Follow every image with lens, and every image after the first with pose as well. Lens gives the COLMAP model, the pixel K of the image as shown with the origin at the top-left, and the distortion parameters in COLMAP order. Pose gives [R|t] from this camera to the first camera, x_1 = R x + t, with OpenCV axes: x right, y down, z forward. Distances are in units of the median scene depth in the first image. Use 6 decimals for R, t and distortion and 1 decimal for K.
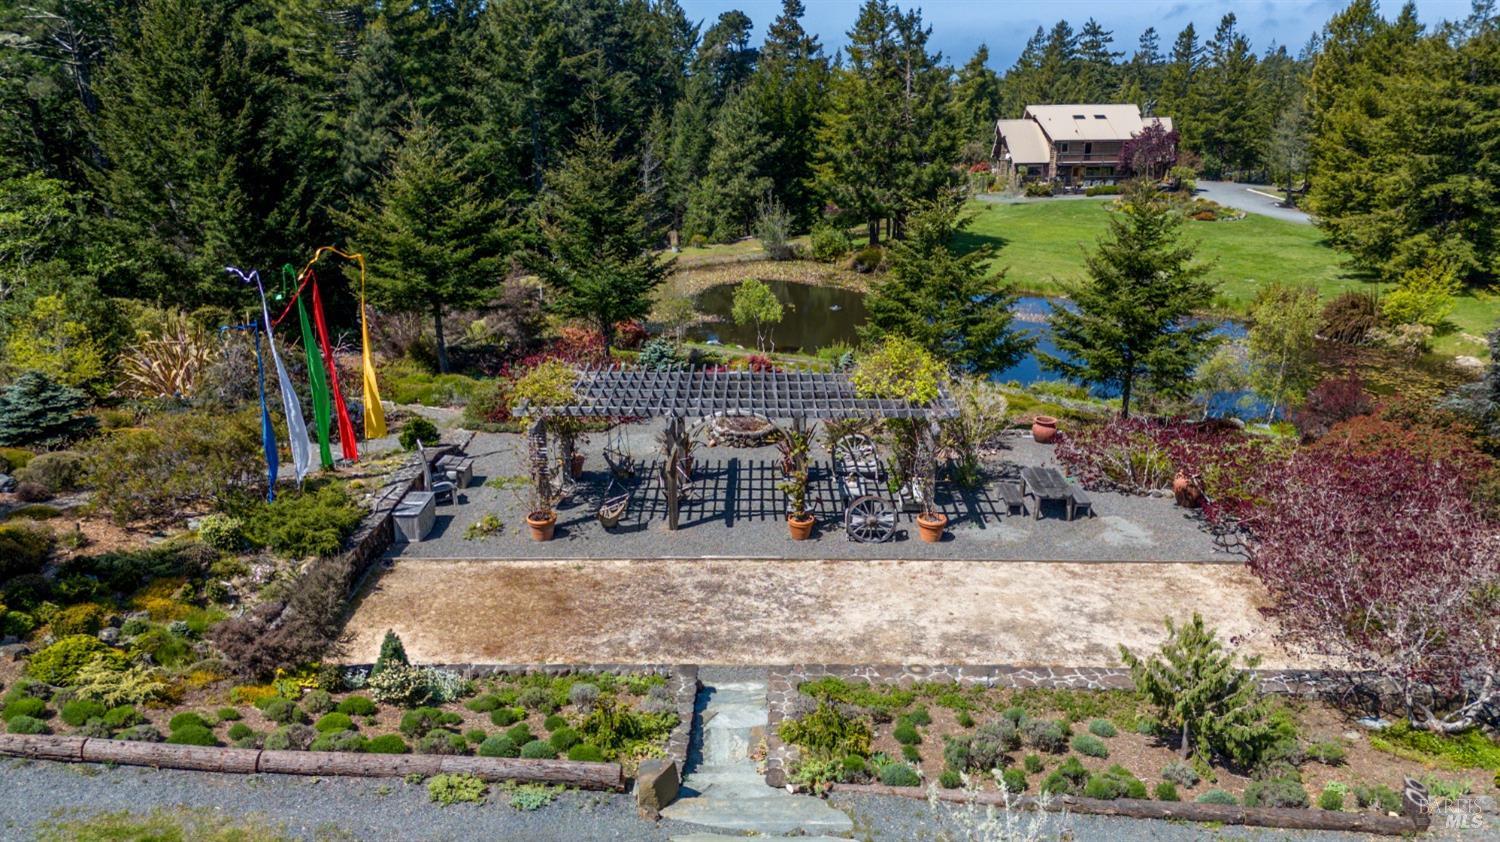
lens RADIAL K [[1131.3, 0, 752.6], [0, 1131.3, 410.8], [0, 0, 1]] dist [0.090037, -0.032763]
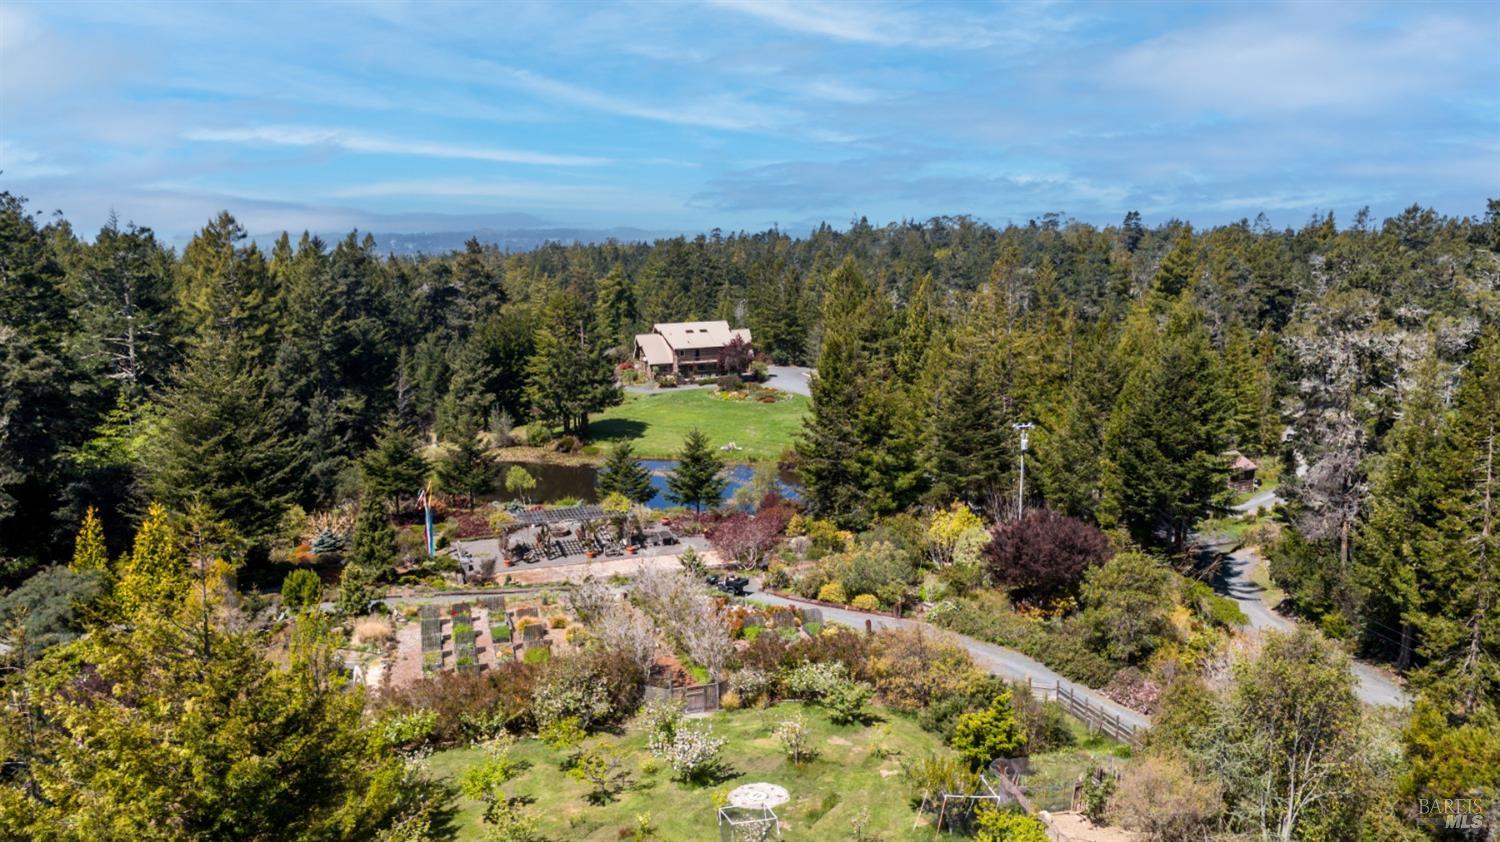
lens RADIAL K [[1131.3, 0, 752.6], [0, 1131.3, 410.8], [0, 0, 1]] dist [0.090037, -0.032763]
pose [[0.952219, -0.059970, 0.299471, -0.112708], [0.098668, 0.988359, -0.115809, 0.029385], [-0.289040, 0.139824, 0.947051, -0.548853]]
